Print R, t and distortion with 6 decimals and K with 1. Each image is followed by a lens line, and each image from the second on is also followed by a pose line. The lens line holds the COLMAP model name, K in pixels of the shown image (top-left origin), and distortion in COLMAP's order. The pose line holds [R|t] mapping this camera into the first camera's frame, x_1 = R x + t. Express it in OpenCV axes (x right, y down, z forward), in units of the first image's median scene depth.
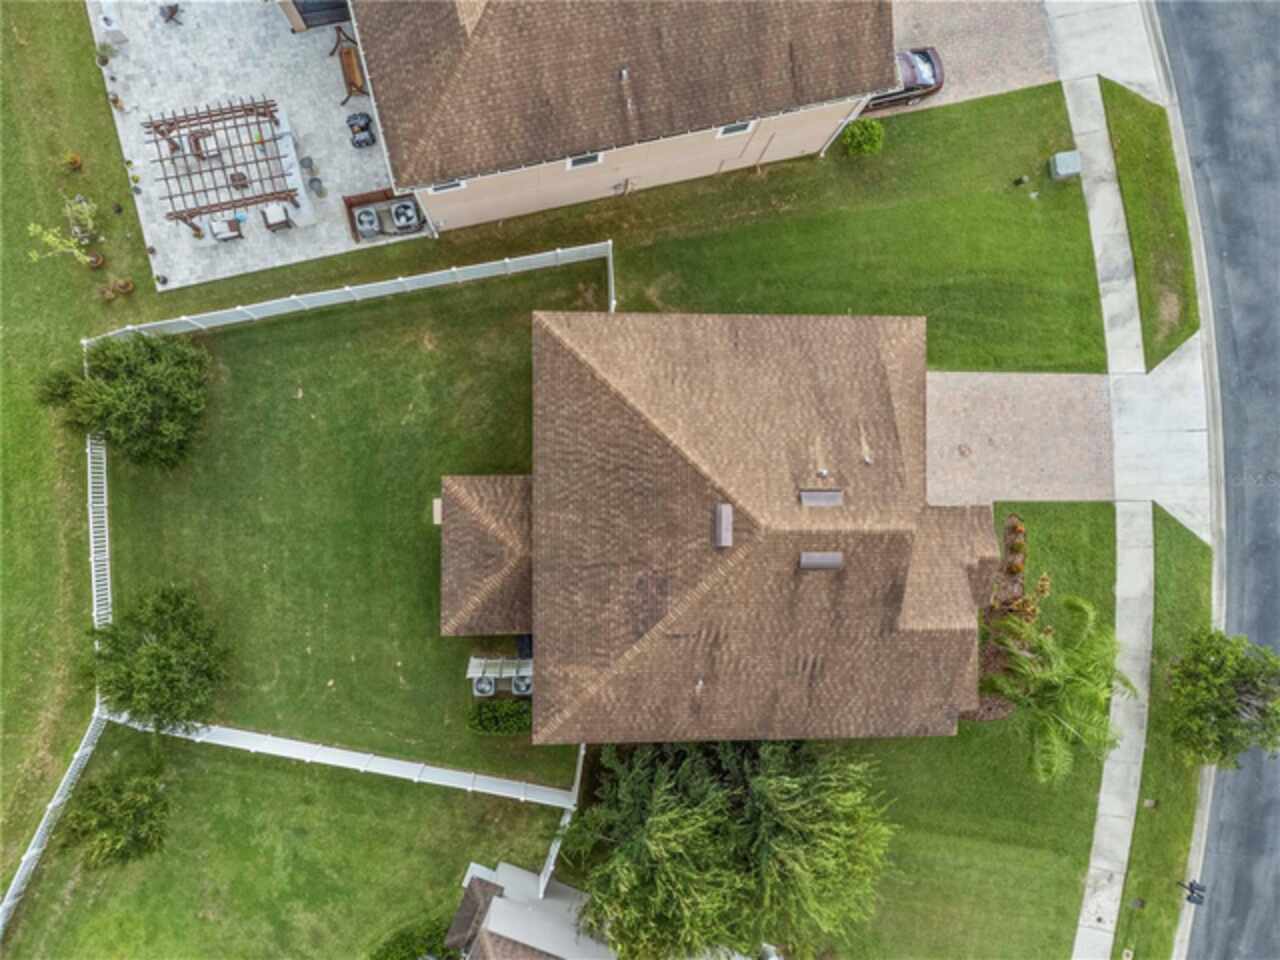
lens RADIAL K [[958.4, 0, 640.0], [0, 958.4, 480.0], [0, 0, 1]] dist [0.006886, 0.029215]
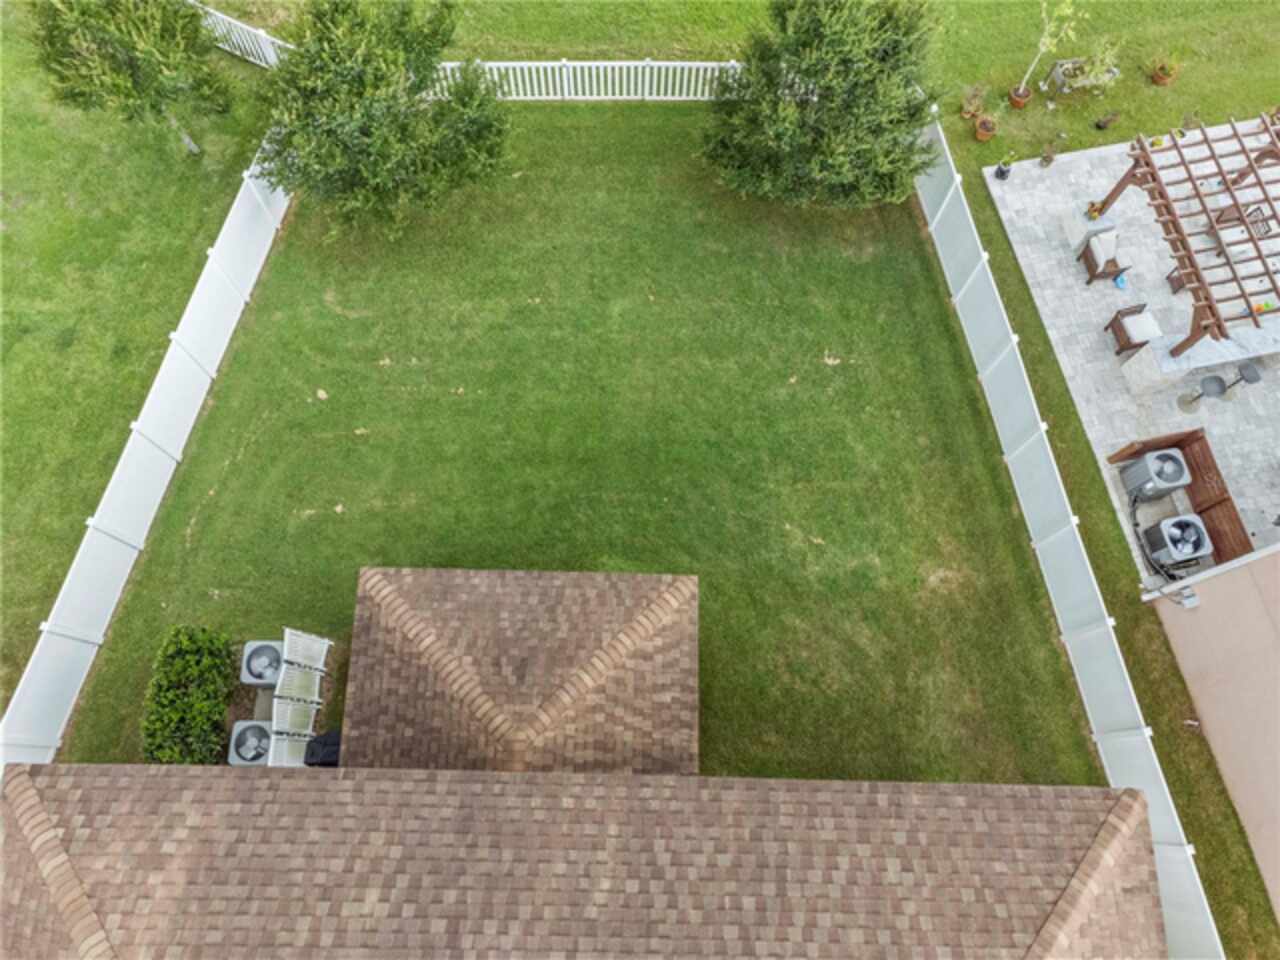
lens RADIAL K [[958.4, 0, 640.0], [0, 958.4, 480.0], [0, 0, 1]] dist [0.006886, 0.029215]
pose [[-0.023196, 0.916697, -0.398910, -0.055988], [-0.999694, -0.024691, 0.001391, 0.023038], [-0.008575, 0.398820, 0.916989, 0.504043]]
